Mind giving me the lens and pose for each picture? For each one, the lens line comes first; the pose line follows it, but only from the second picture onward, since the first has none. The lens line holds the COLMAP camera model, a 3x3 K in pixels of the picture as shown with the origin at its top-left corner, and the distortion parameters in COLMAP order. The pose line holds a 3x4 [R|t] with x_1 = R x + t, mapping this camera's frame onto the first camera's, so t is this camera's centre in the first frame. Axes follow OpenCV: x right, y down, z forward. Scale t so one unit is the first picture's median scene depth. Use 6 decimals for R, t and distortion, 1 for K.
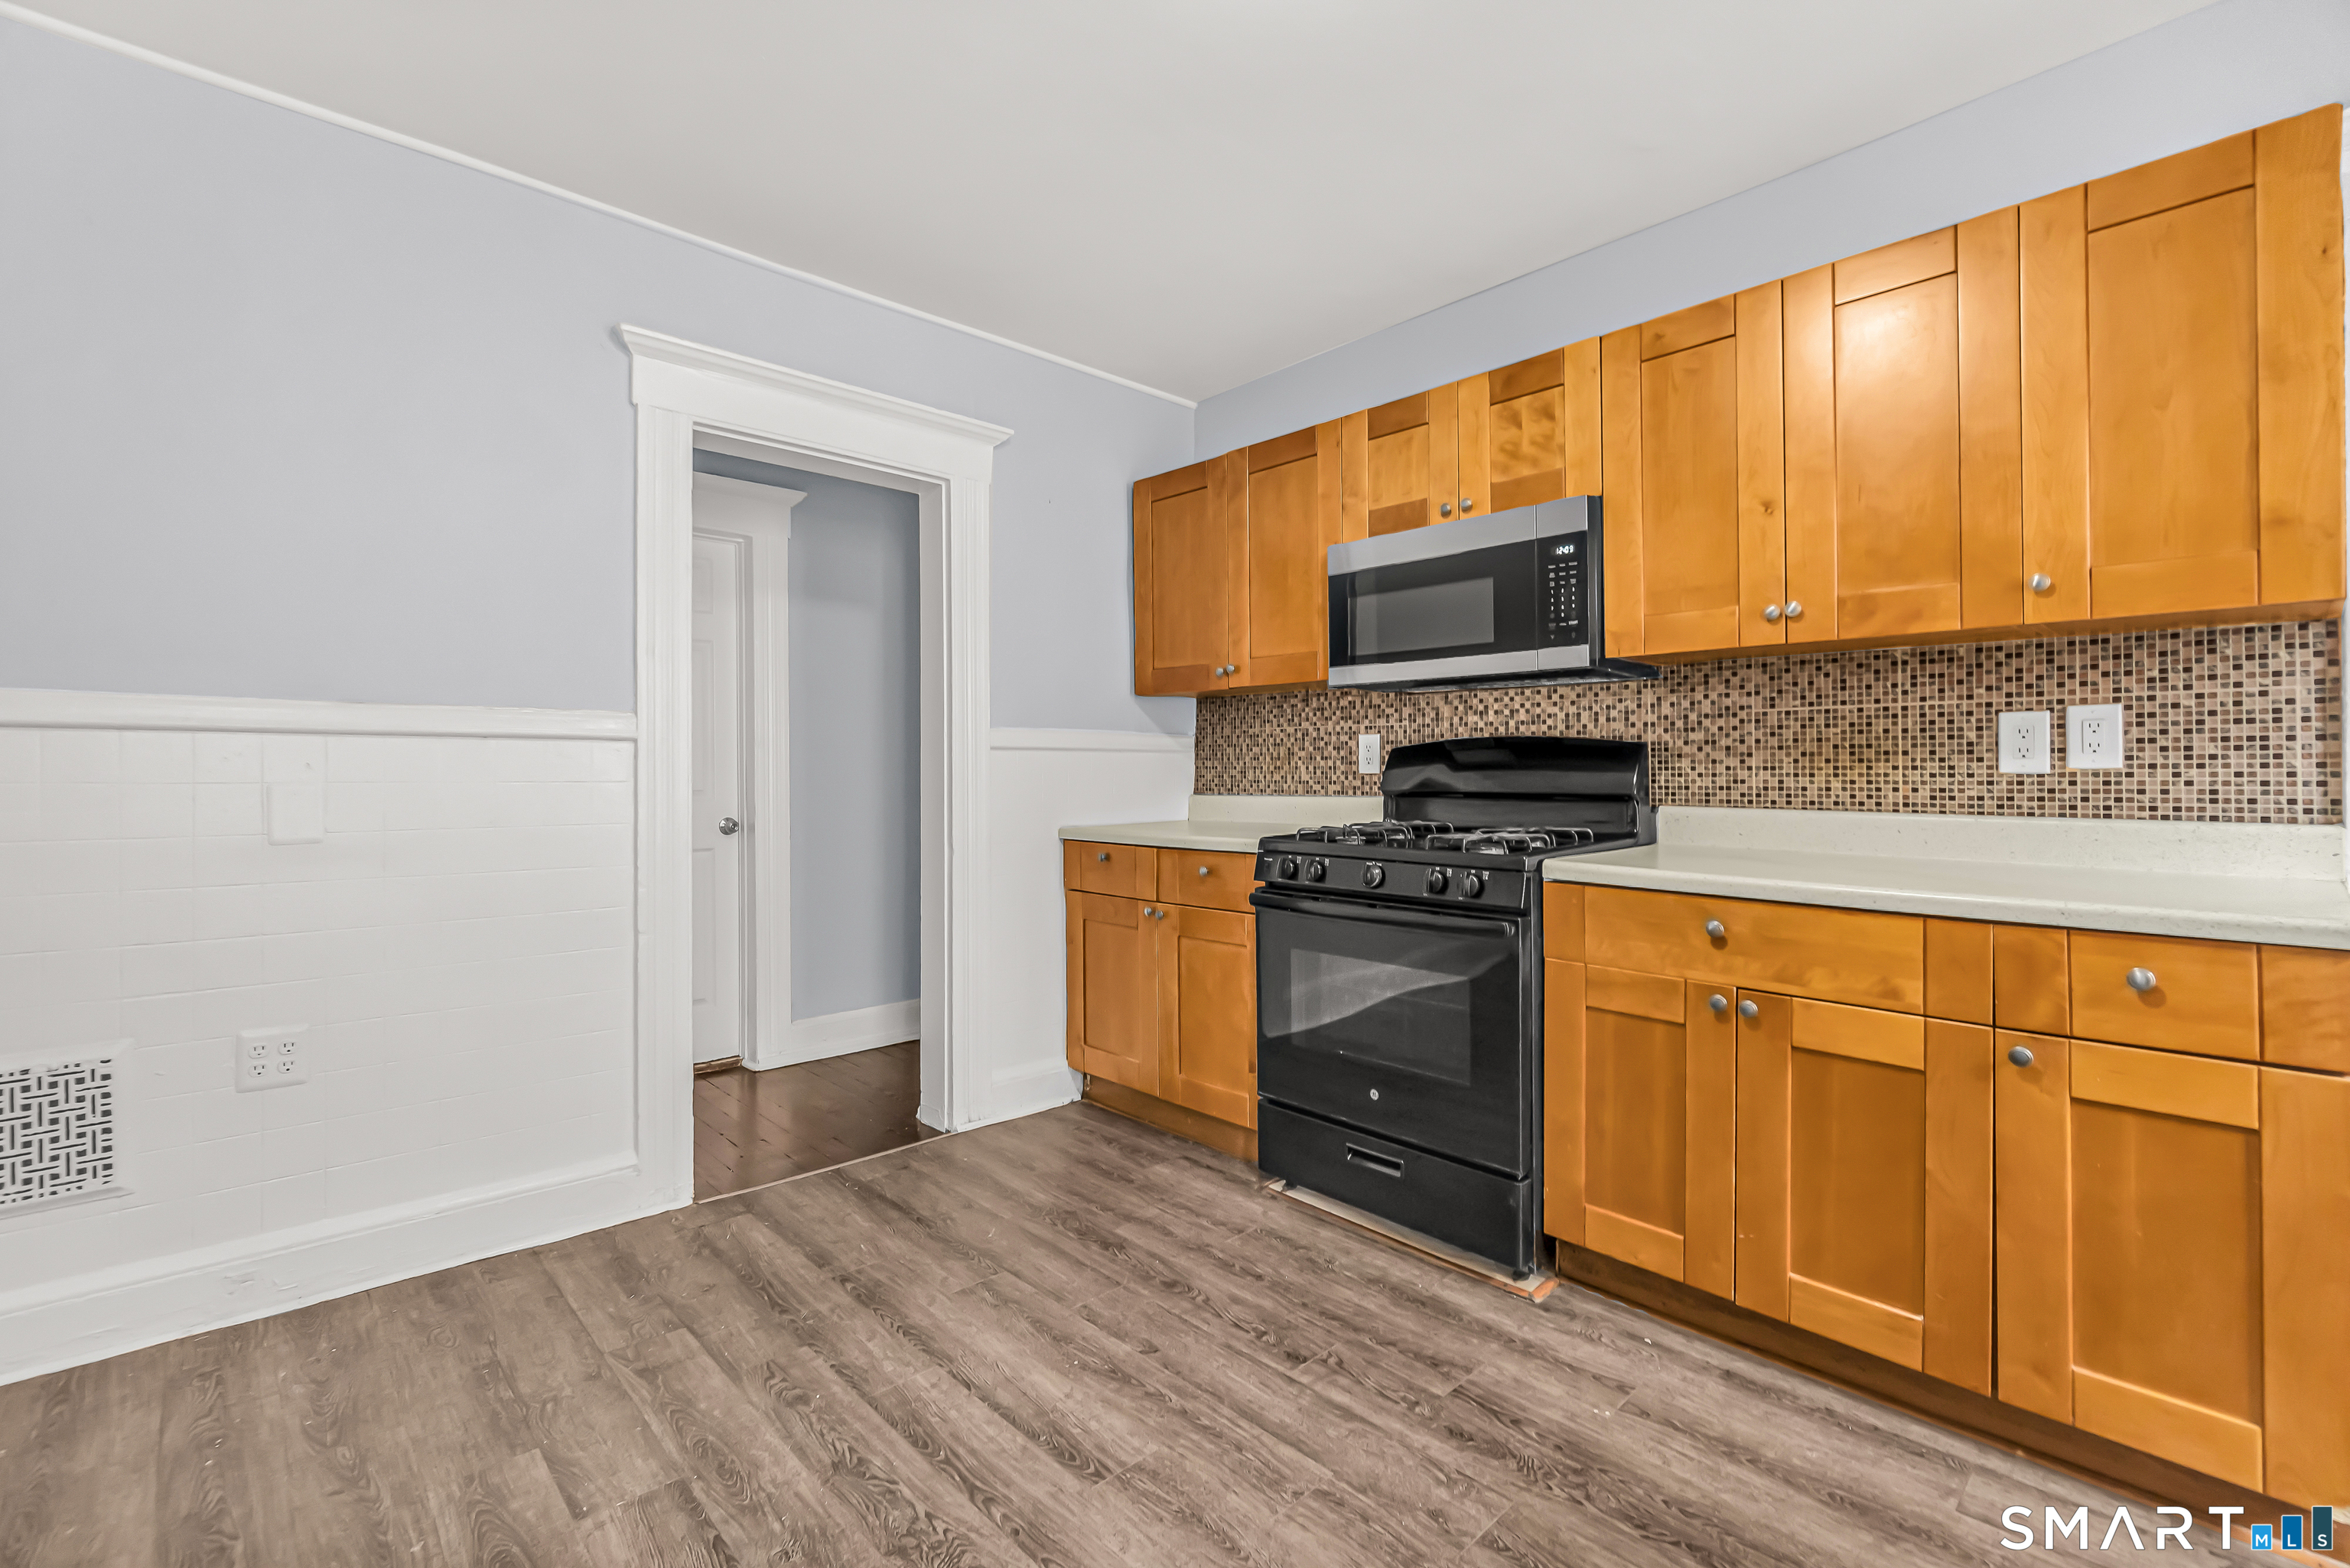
lens RADIAL K [[1036.1, 0, 1154.0], [0, 1036.1, 748.3], [0, 0, 1]] dist [0.000600, -0.000027]
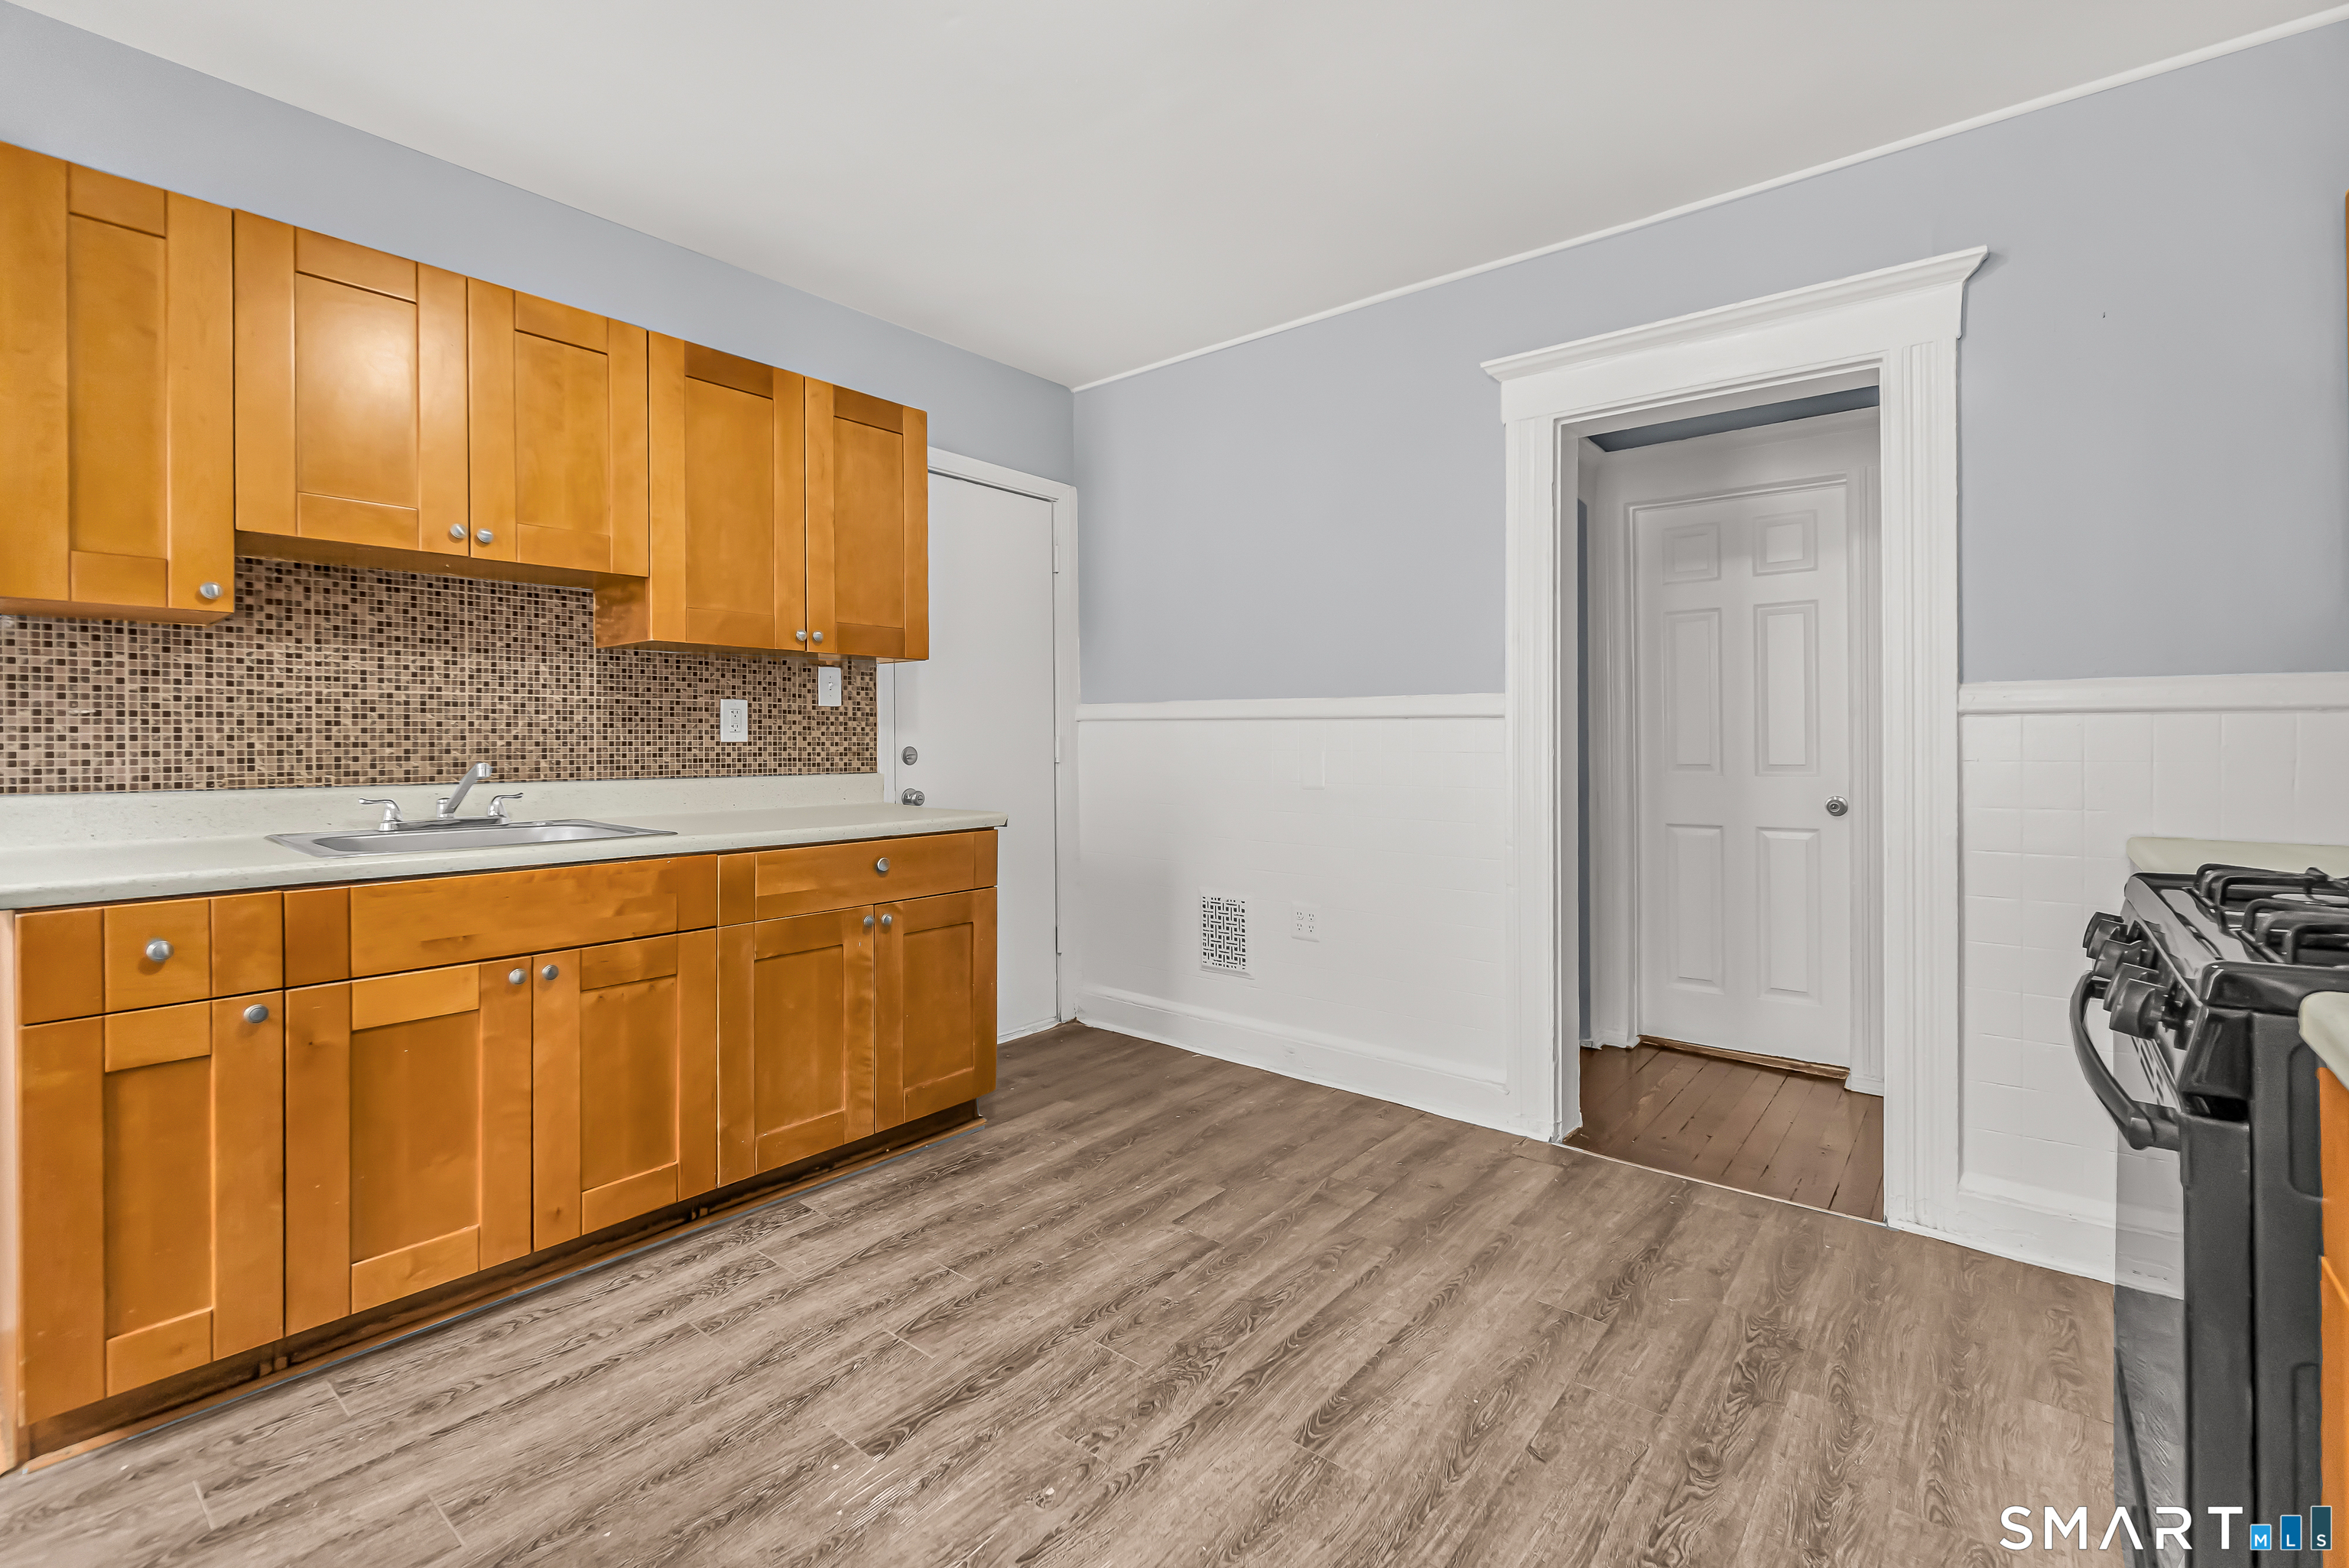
lens RADIAL K [[1035.6, 0, 1153.5], [0, 1035.6, 748.3], [0, 0, 1]] dist [0.000600, -0.000027]
pose [[0.132479, 0.006377, -0.991165, 0.674619], [0.021625, 0.999723, 0.009322, 0.009456], [0.990950, -0.022669, 0.132304, 0.535378]]
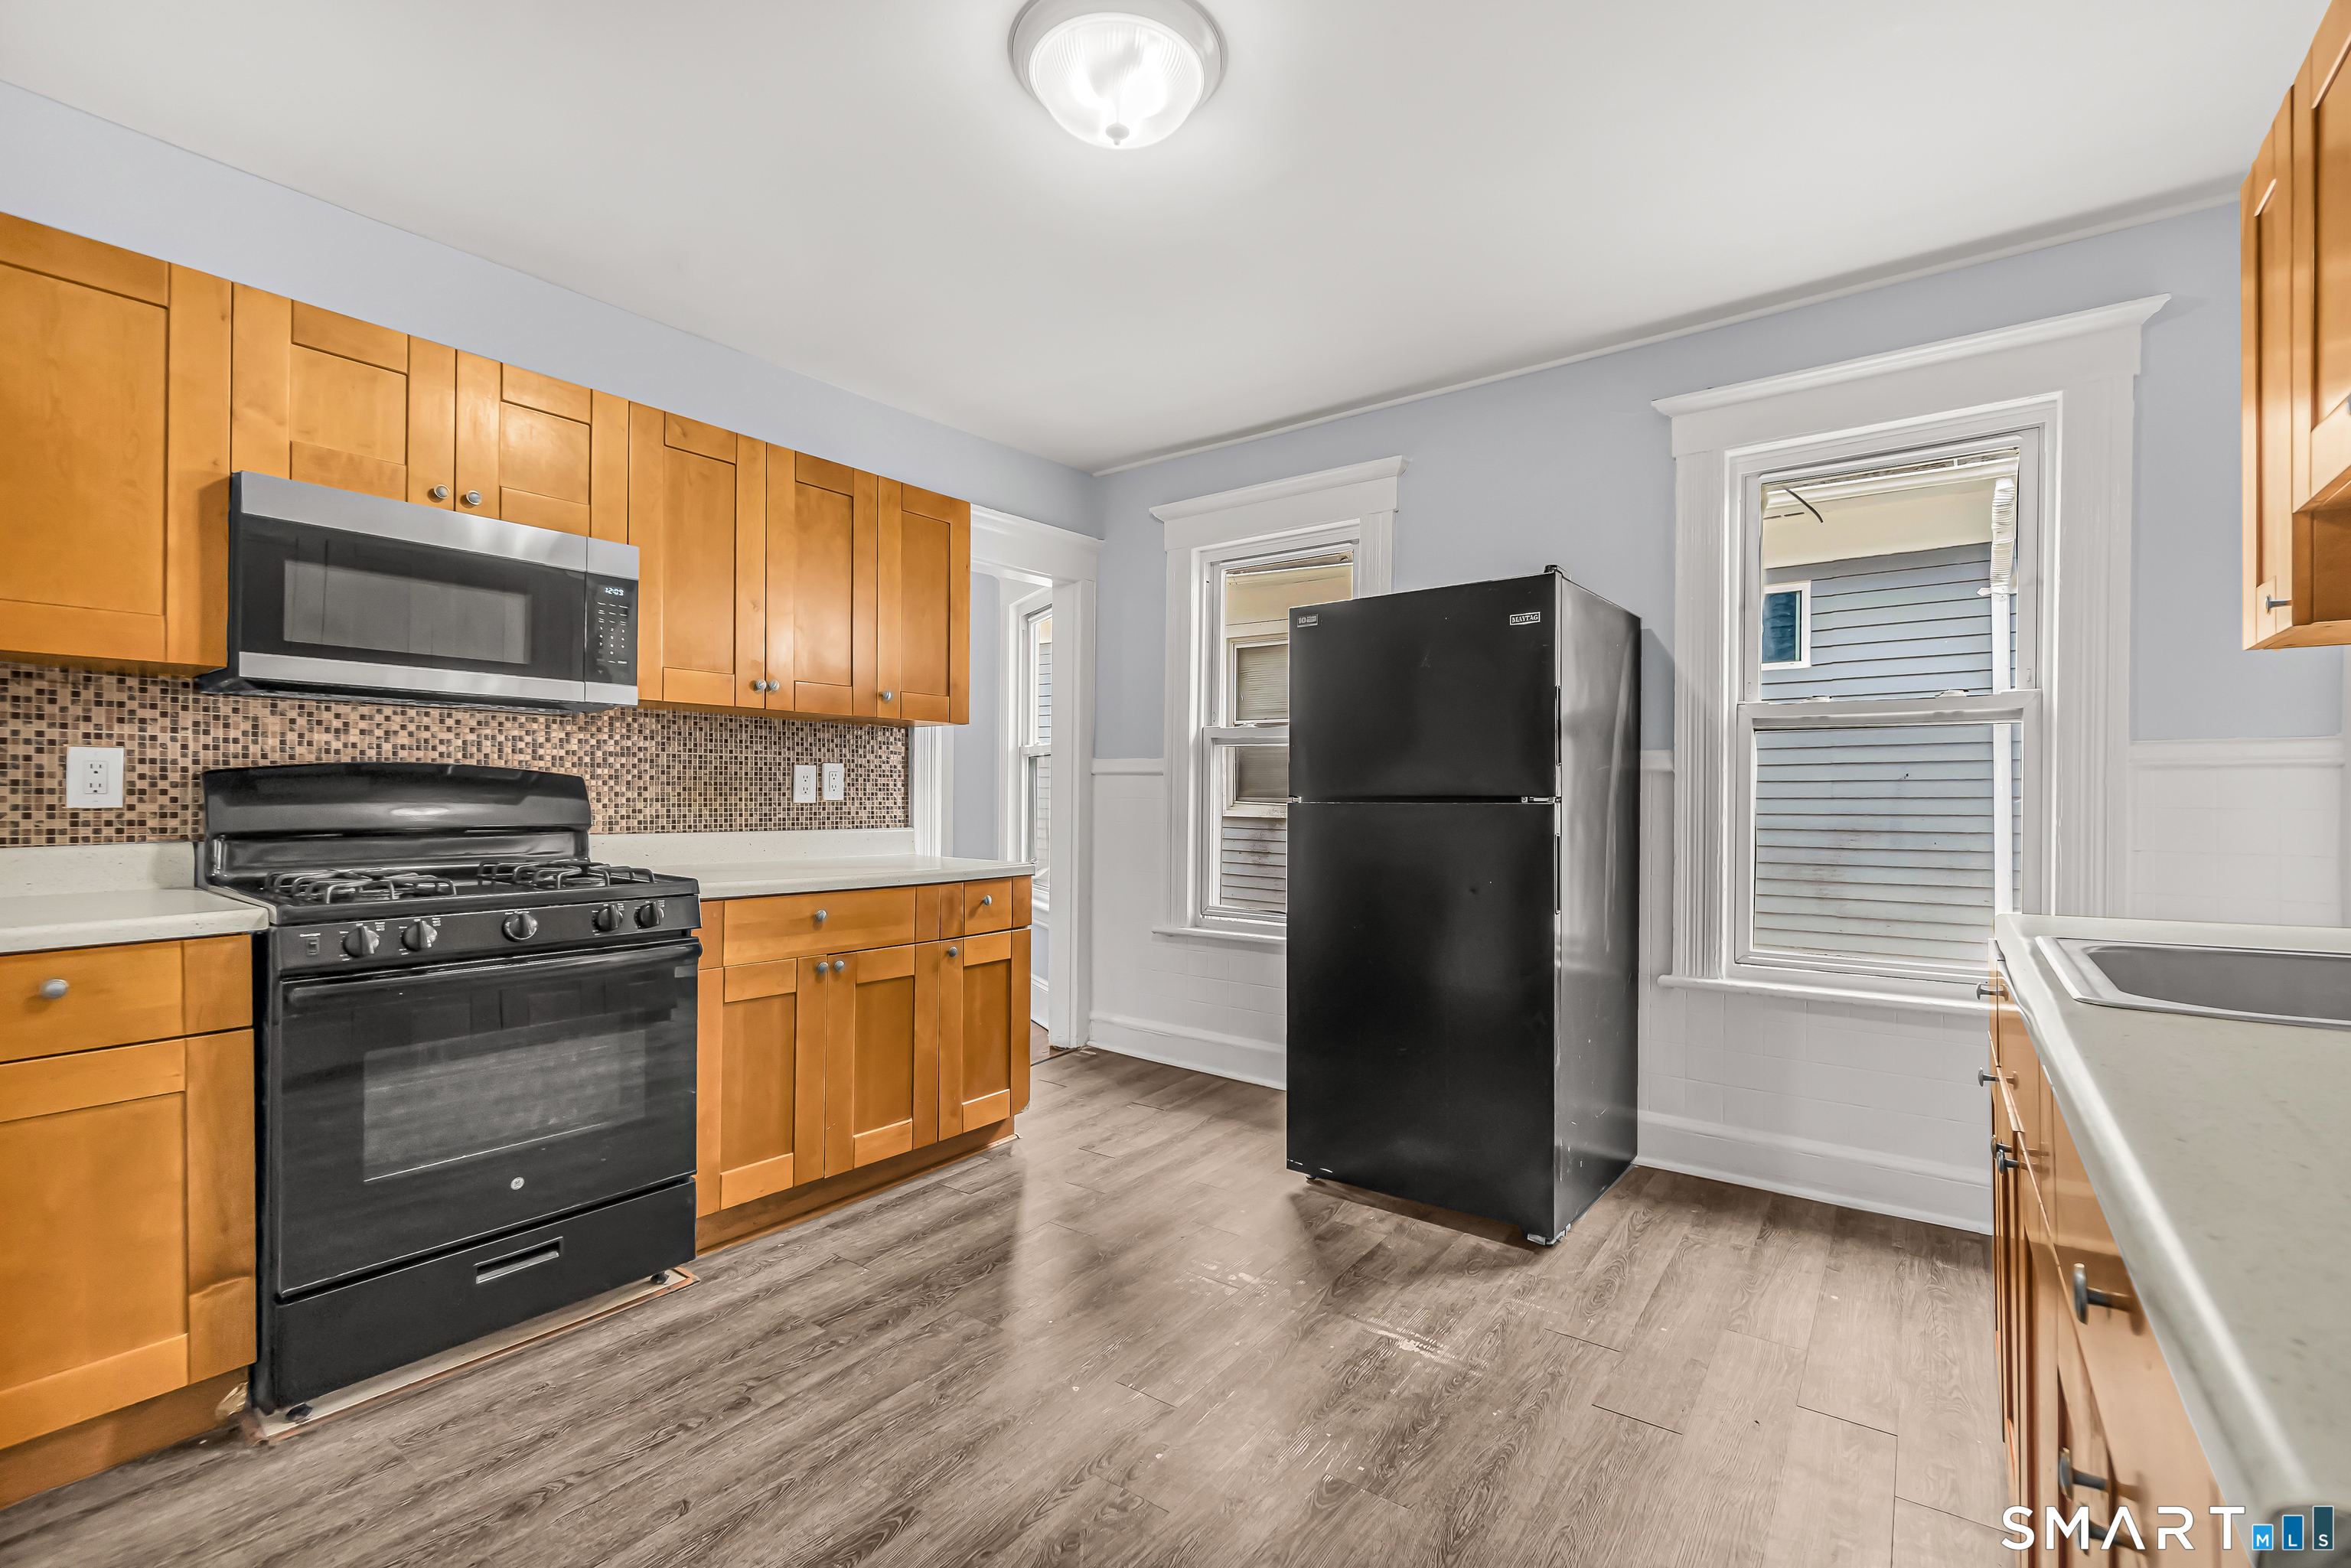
lens RADIAL K [[1028.6, 0, 1175.5], [0, 1028.6, 784.0], [0, 0, 1]] dist [-0.002369, -0.000179]
pose [[-0.191062, 0.018622, 0.981401, -0.783715], [-0.014875, 0.999650, -0.021864, 0.019448], [-0.981465, -0.018775, -0.190718, 0.692705]]
